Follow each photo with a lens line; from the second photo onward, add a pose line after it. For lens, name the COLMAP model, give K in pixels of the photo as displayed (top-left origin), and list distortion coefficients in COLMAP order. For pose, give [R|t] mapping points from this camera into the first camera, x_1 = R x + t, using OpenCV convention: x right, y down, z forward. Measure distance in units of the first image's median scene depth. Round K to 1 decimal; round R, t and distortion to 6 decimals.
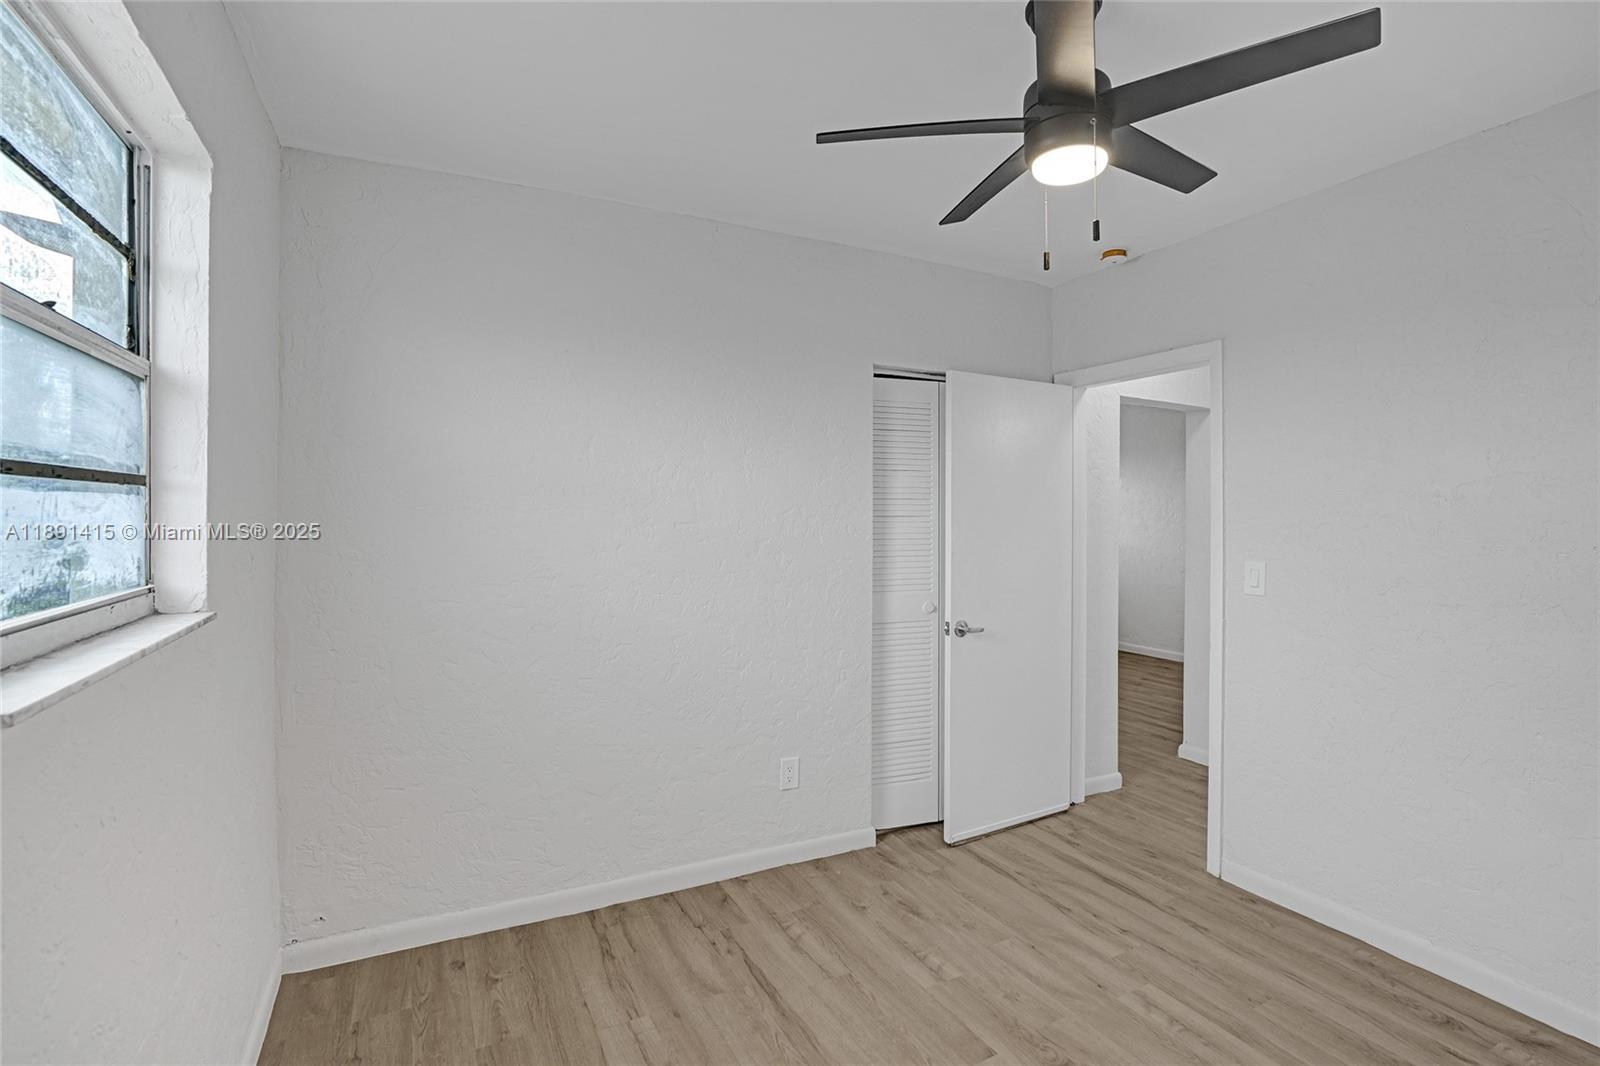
lens RADIAL K [[771.3, 0, 843.7], [0, 771.3, 503.4], [0, 0, 1]] dist [-0.033902, 0.014115]
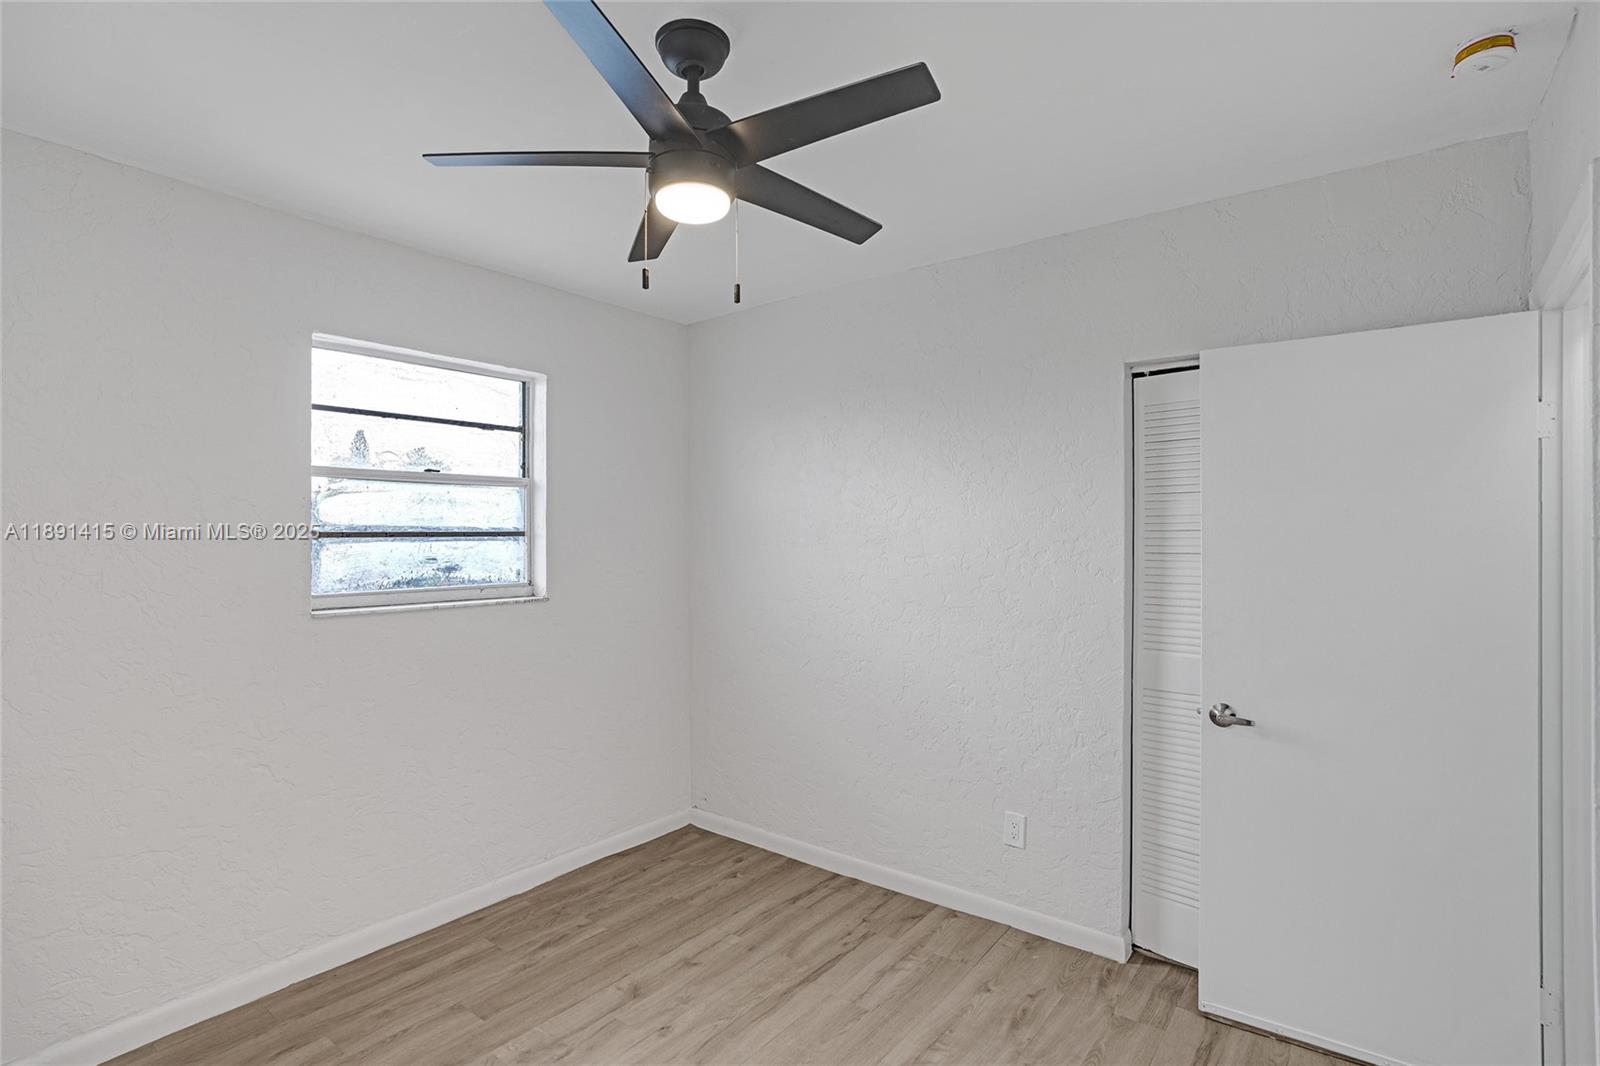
lens RADIAL K [[771.3, 0, 790.2], [0, 771.3, 537.4], [0, 0, 1]] dist [-0.033902, 0.014115]
pose [[0.404756, -0.007263, -0.914396, 0.803964], [0.013754, 0.999904, -0.001854, -0.003681], [0.914321, -0.011826, 0.404817, 0.461872]]
